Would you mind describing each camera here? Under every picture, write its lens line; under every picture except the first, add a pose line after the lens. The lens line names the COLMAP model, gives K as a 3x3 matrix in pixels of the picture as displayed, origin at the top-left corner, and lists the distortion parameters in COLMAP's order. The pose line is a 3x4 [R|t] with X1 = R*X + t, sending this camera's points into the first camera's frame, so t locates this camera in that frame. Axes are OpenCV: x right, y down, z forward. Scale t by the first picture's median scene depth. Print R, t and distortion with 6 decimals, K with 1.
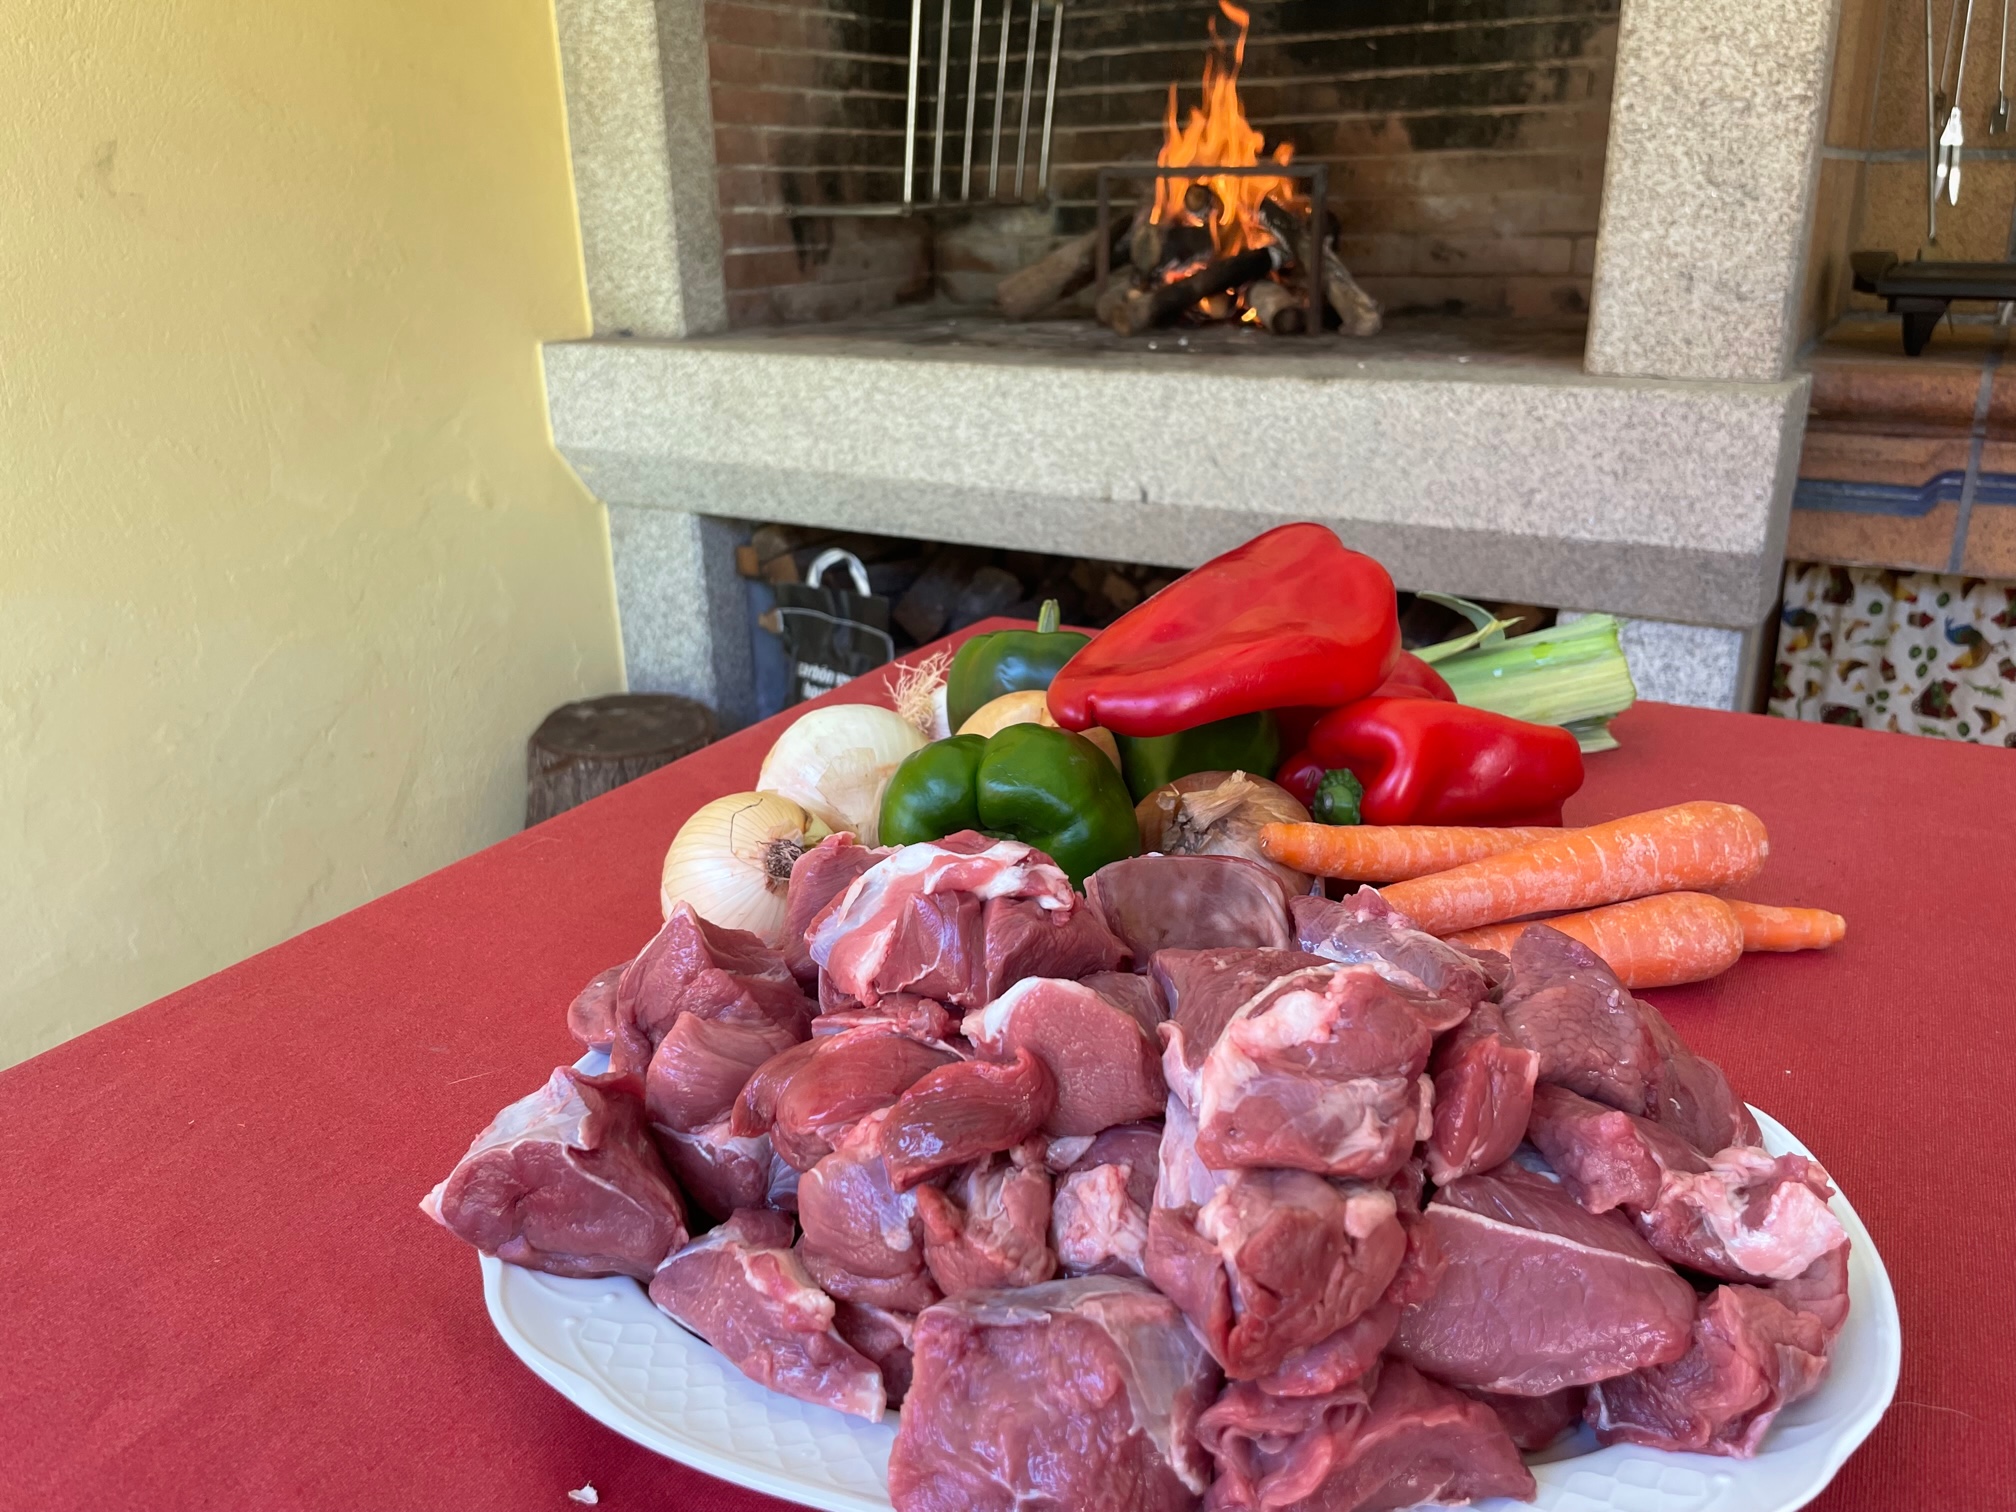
lens RADIAL K [[1546.1, 0, 1004.1], [0, 1546.1, 758.1], [0, 0, 1]] dist [-0.002128, -0.010613]
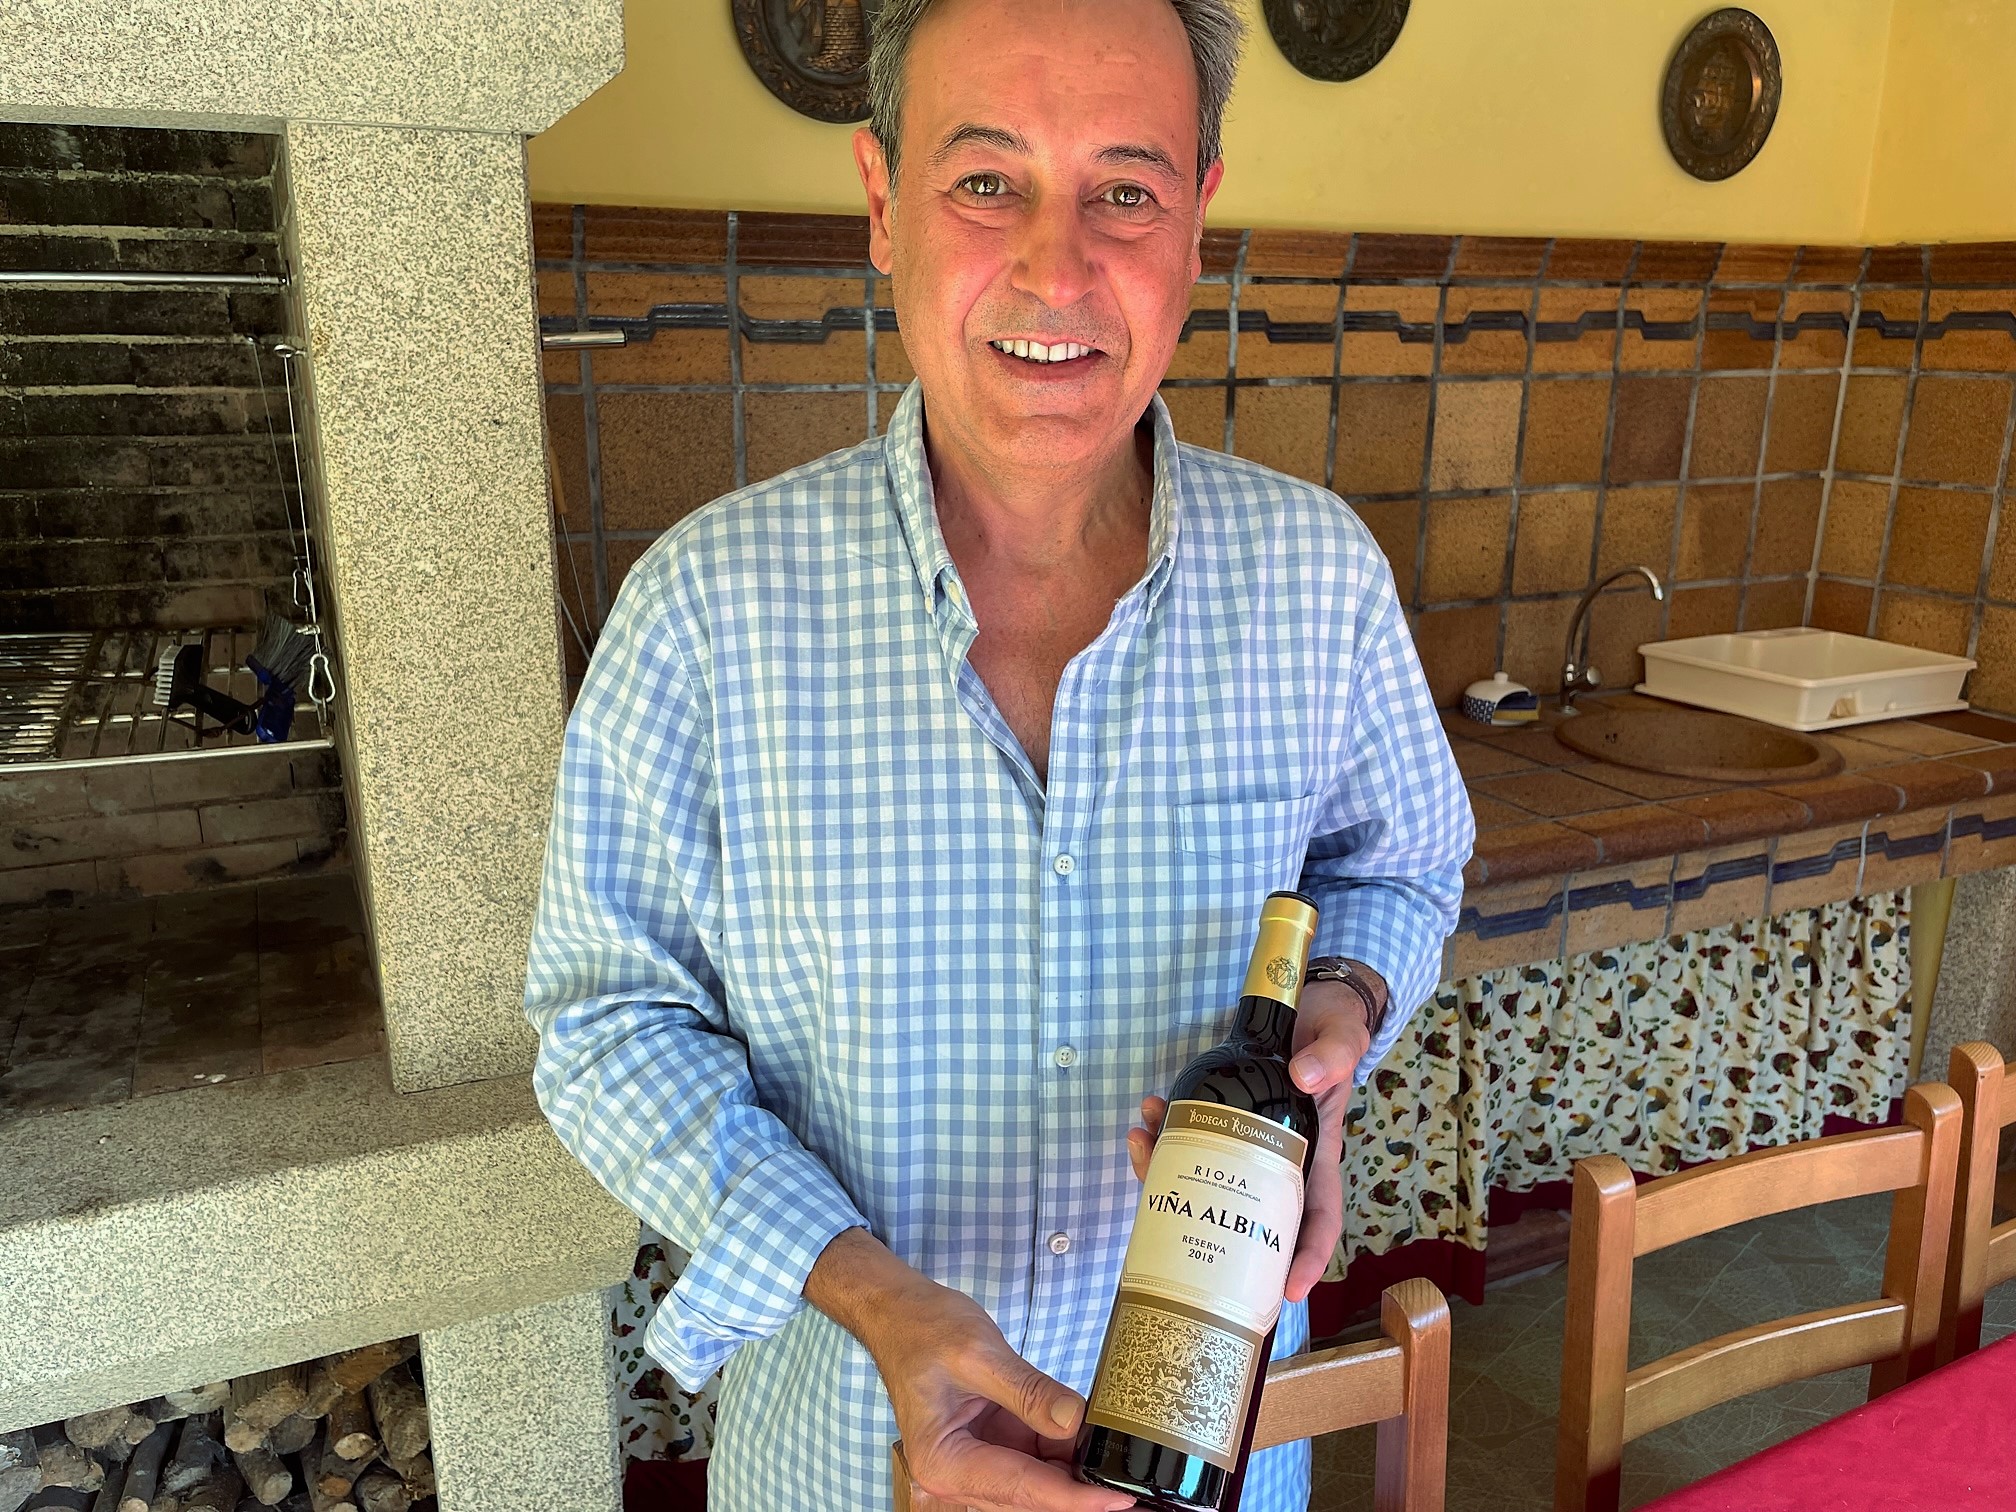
lens RADIAL K [[1546.1, 0, 1000.7], [0, 1546.1, 761.8], [0, 0, 1]] dist [-0.002128, -0.010613]
pose [[0.555103, -0.199411, 0.807524, -0.135791], [0.280153, 0.958936, 0.044220, -0.408966], [-0.783182, 0.201684, 0.588174, 0.153636]]
